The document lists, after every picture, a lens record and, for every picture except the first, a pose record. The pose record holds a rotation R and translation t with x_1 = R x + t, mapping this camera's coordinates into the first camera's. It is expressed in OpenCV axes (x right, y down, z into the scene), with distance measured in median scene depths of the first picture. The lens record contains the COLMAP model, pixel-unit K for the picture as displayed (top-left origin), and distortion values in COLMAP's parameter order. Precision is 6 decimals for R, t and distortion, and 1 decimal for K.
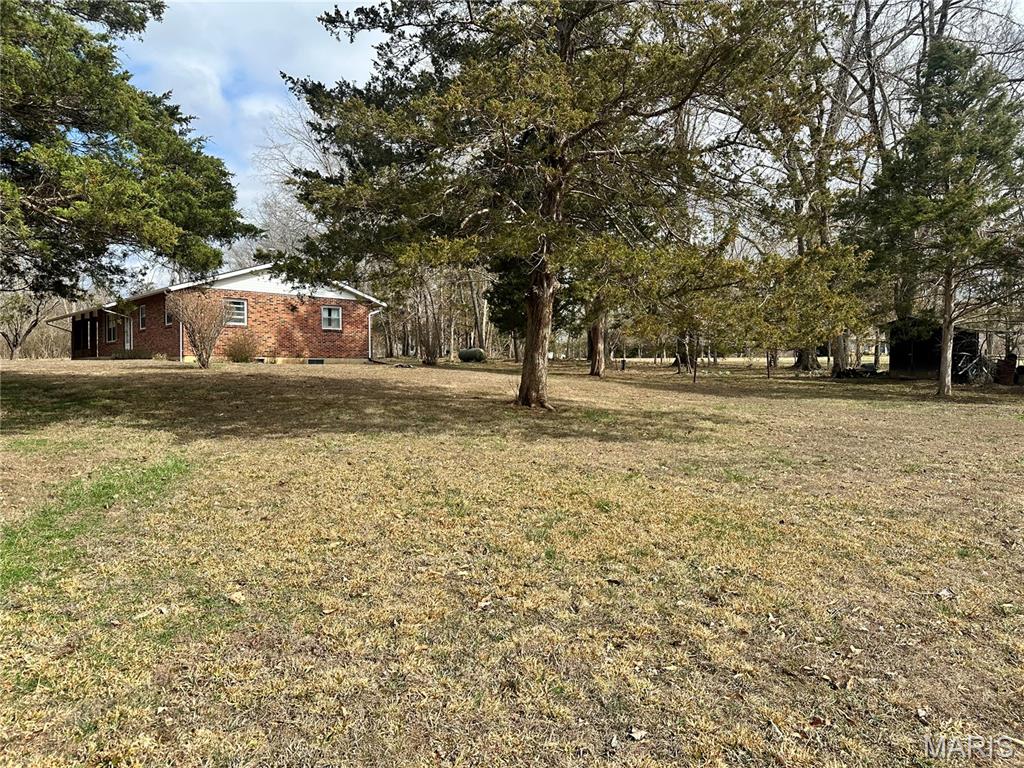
lens RADIAL K [[714.5, 0, 509.3], [0, 714.5, 384.8], [0, 0, 1]] dist [0.074037, -0.001389]
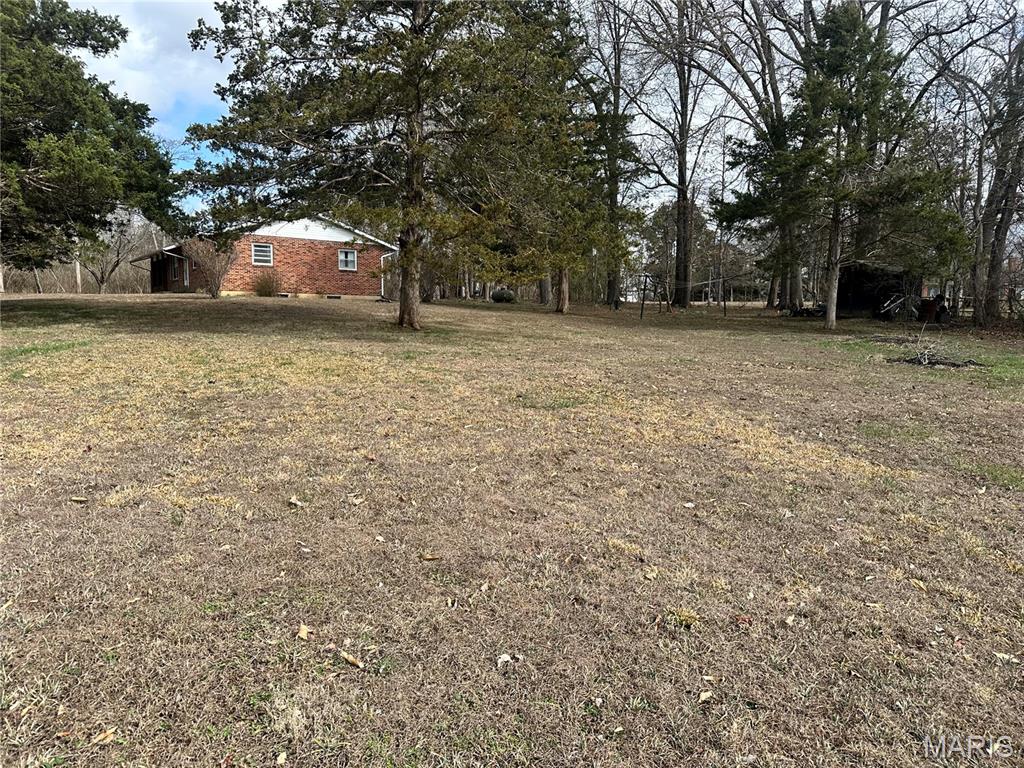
lens RADIAL K [[714.5, 0, 514.3], [0, 714.5, 381.9], [0, 0, 1]] dist [0.074037, -0.001389]
pose [[0.992375, 0.023185, -0.121053, 0.173035], [-0.014140, 0.997080, 0.075046, 0.012824], [0.122440, -0.072762, 0.989805, -0.131344]]
